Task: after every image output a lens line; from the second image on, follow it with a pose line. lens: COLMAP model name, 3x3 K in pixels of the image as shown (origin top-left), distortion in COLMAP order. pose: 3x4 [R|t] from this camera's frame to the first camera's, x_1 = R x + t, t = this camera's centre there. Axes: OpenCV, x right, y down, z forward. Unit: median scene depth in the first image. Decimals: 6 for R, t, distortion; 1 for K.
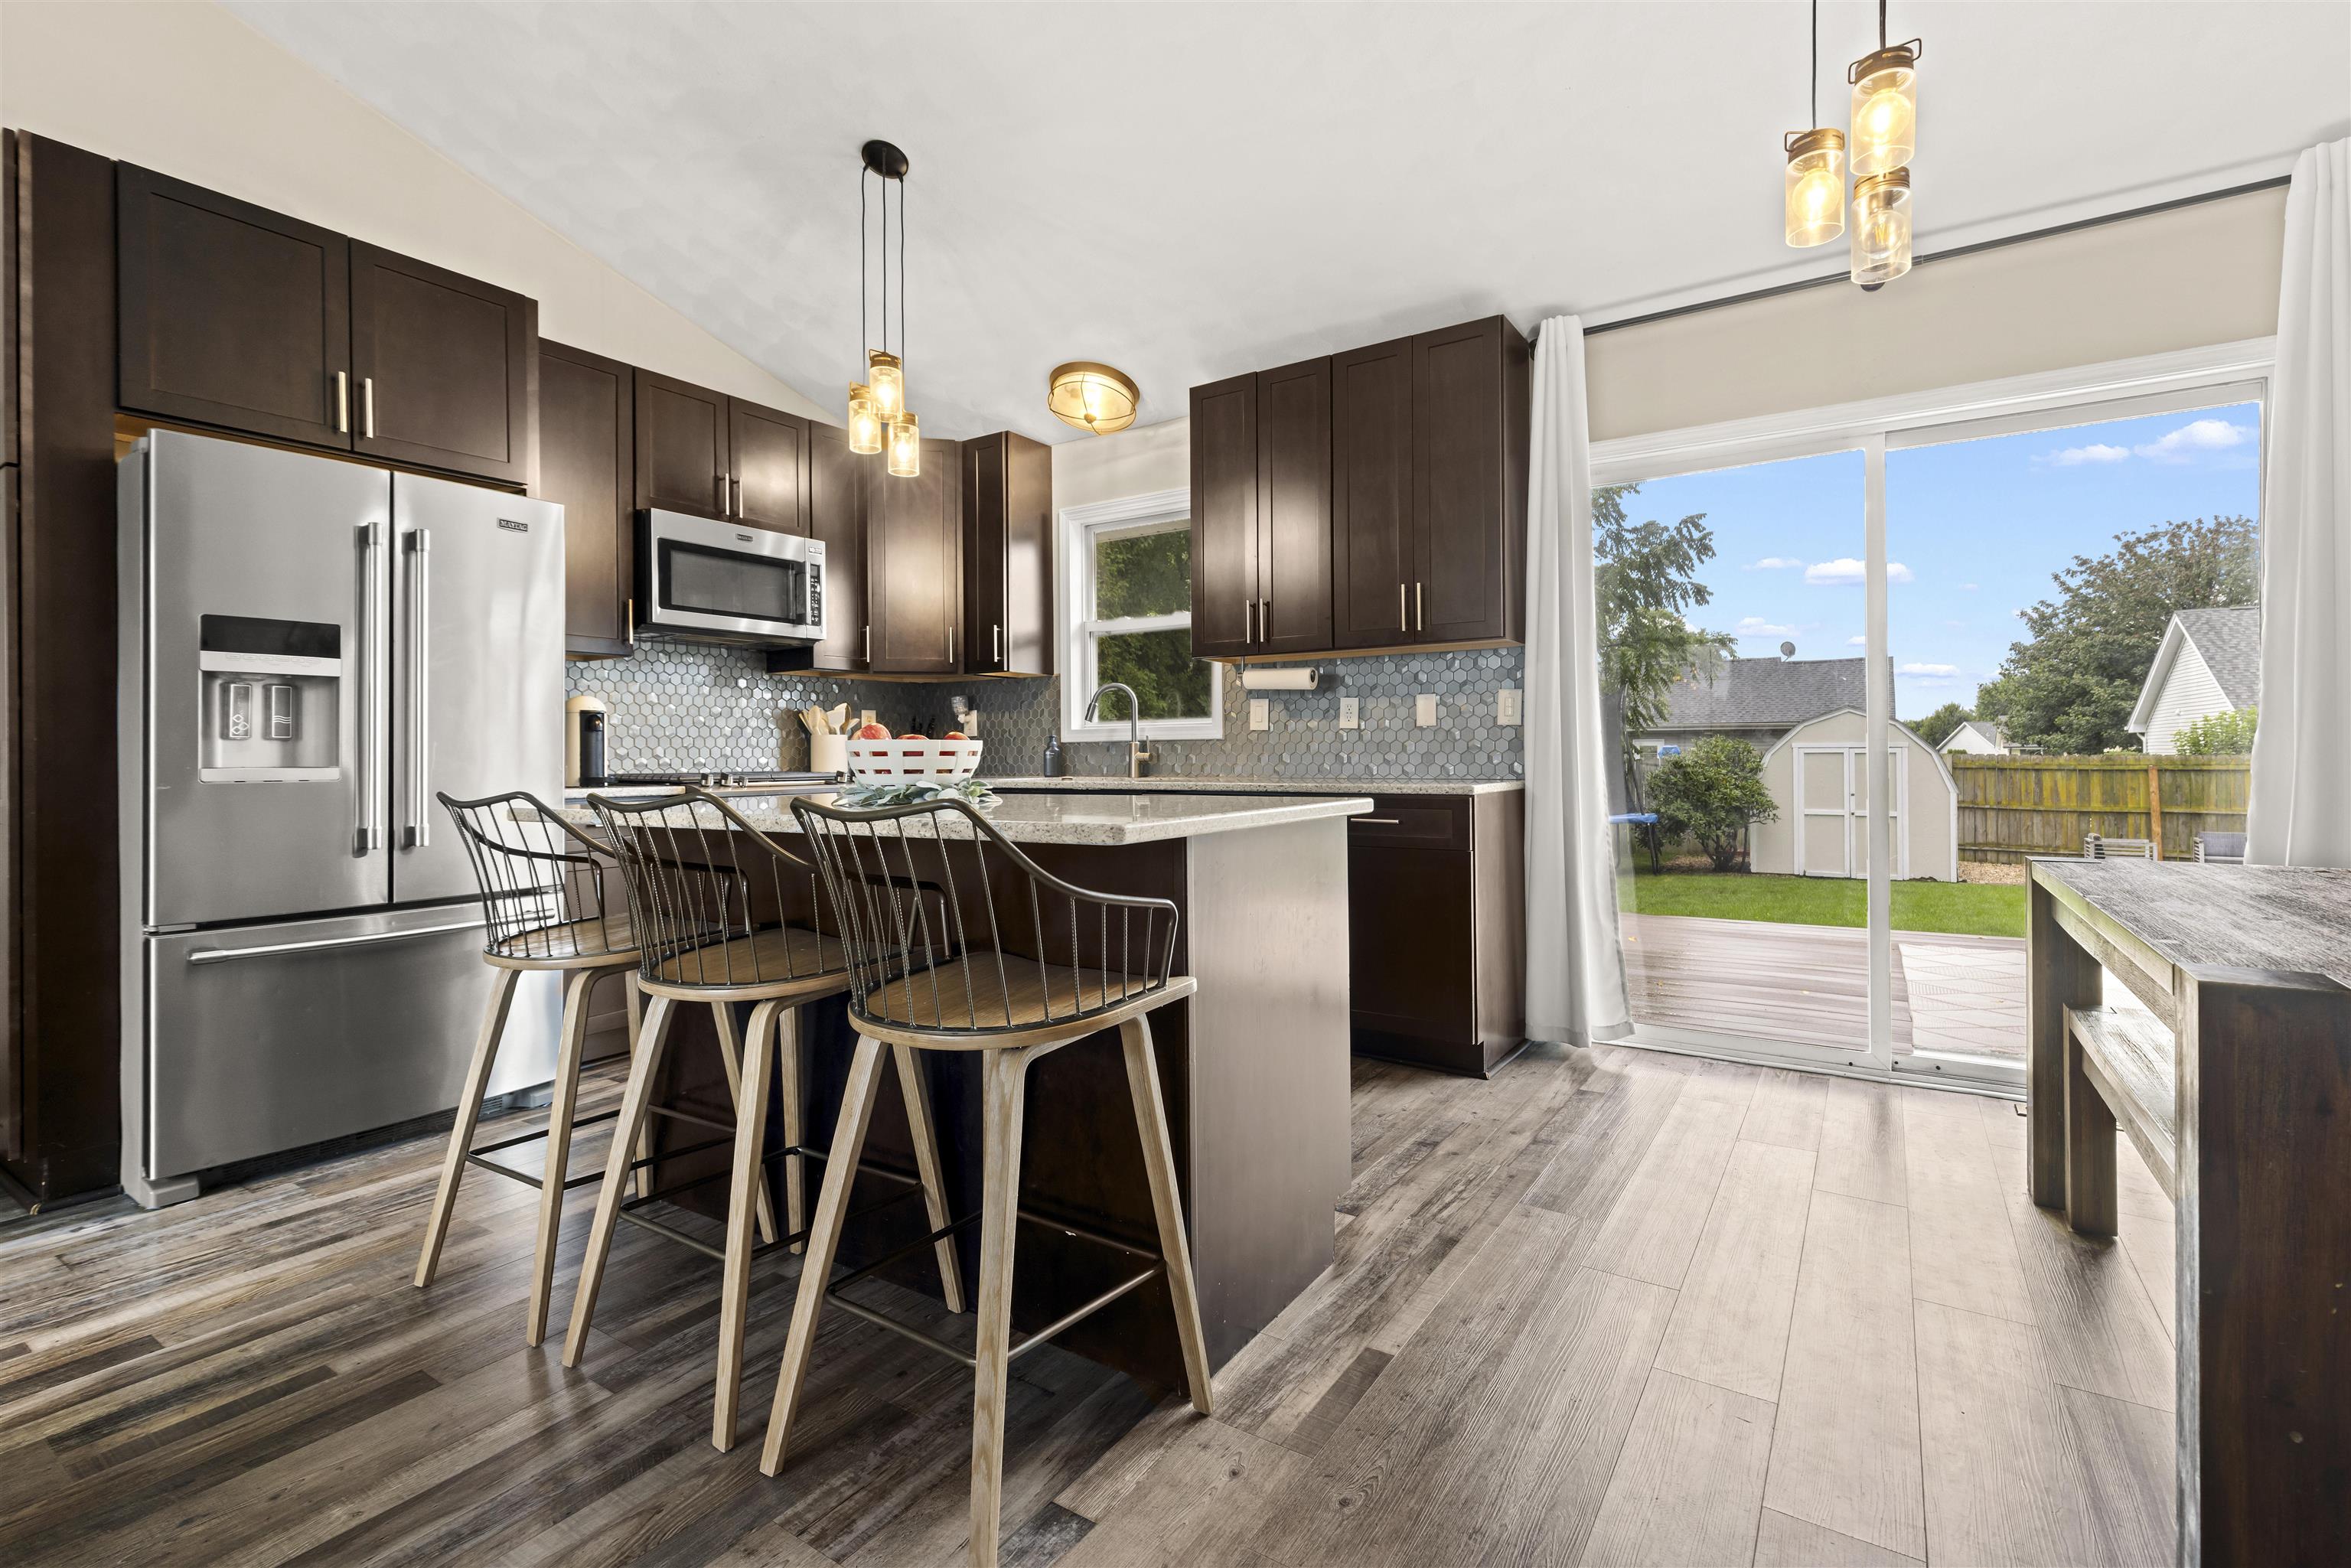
lens RADIAL K [[1063.4, 0, 1187.9], [0, 1063.4, 757.0], [0, 0, 1]] dist [0.009743, 0.000209]
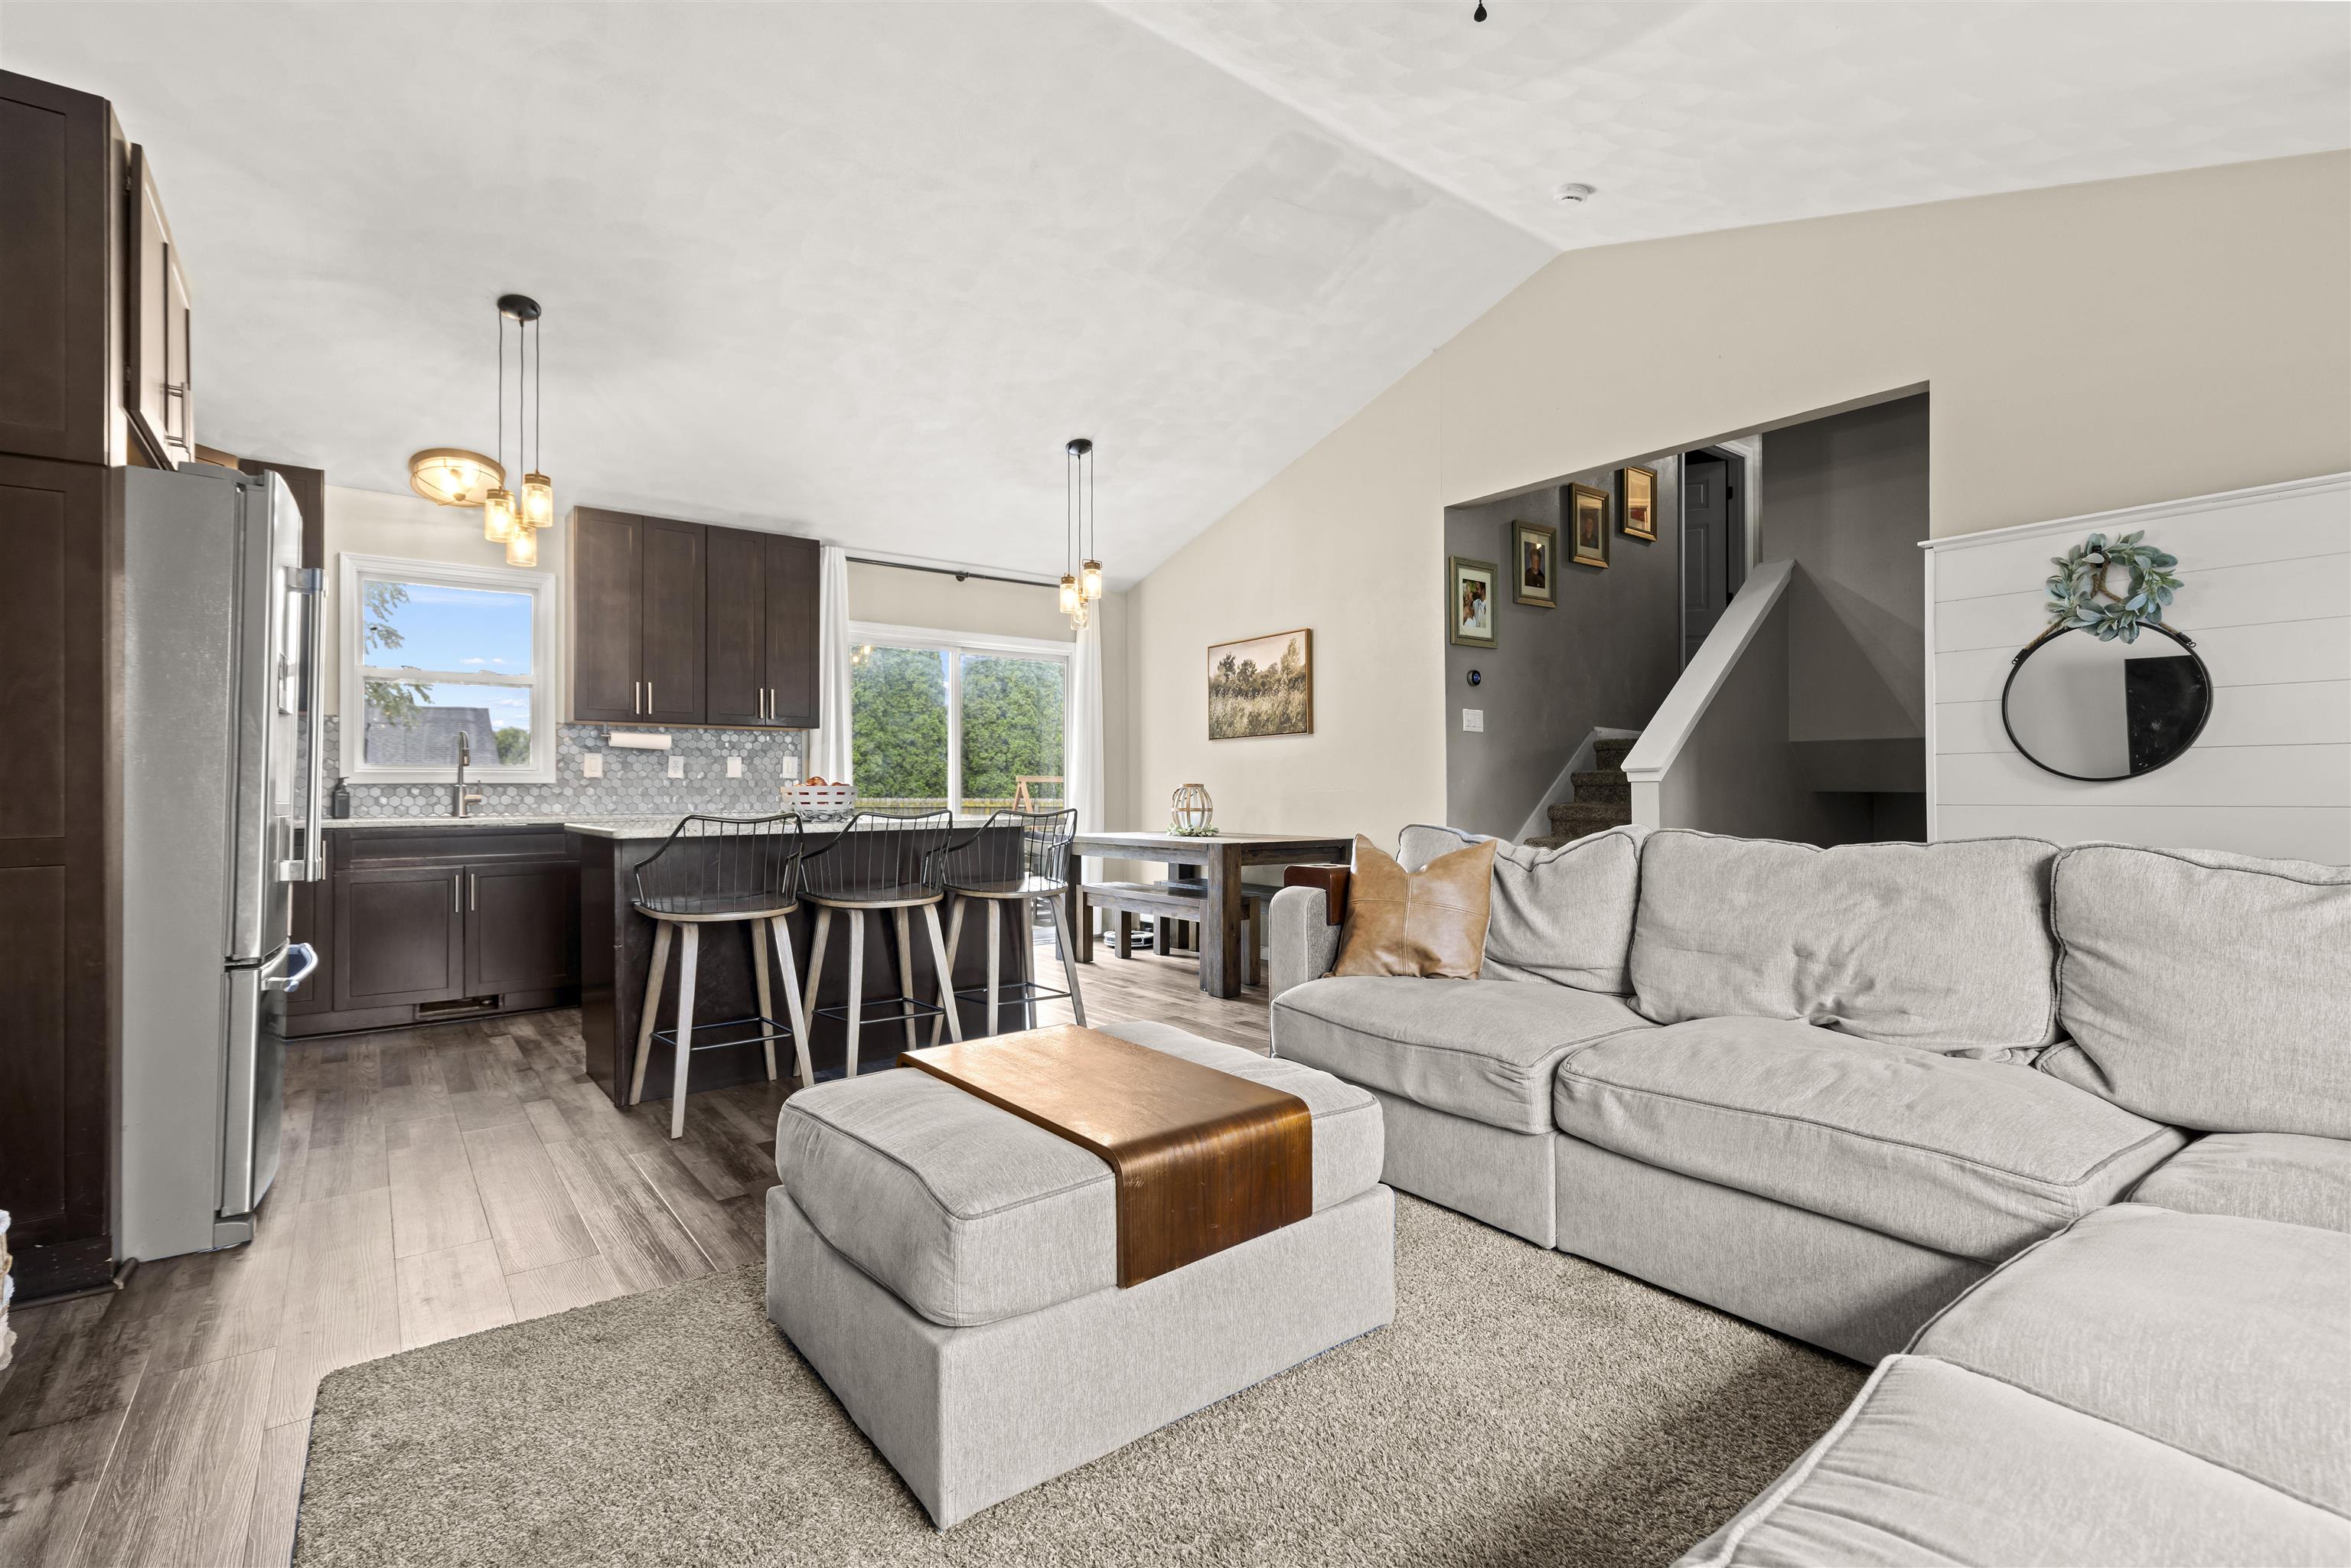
lens RADIAL K [[1063.4, 0, 1173.3], [0, 1063.4, 788.5], [0, 0, 1]] dist [0.009743, 0.000209]
pose [[0.342316, 0.005742, 0.939567, -1.010663], [0.007069, 0.999937, -0.008687, 0.004415], [-0.939558, 0.009615, 0.342254, -0.108049]]
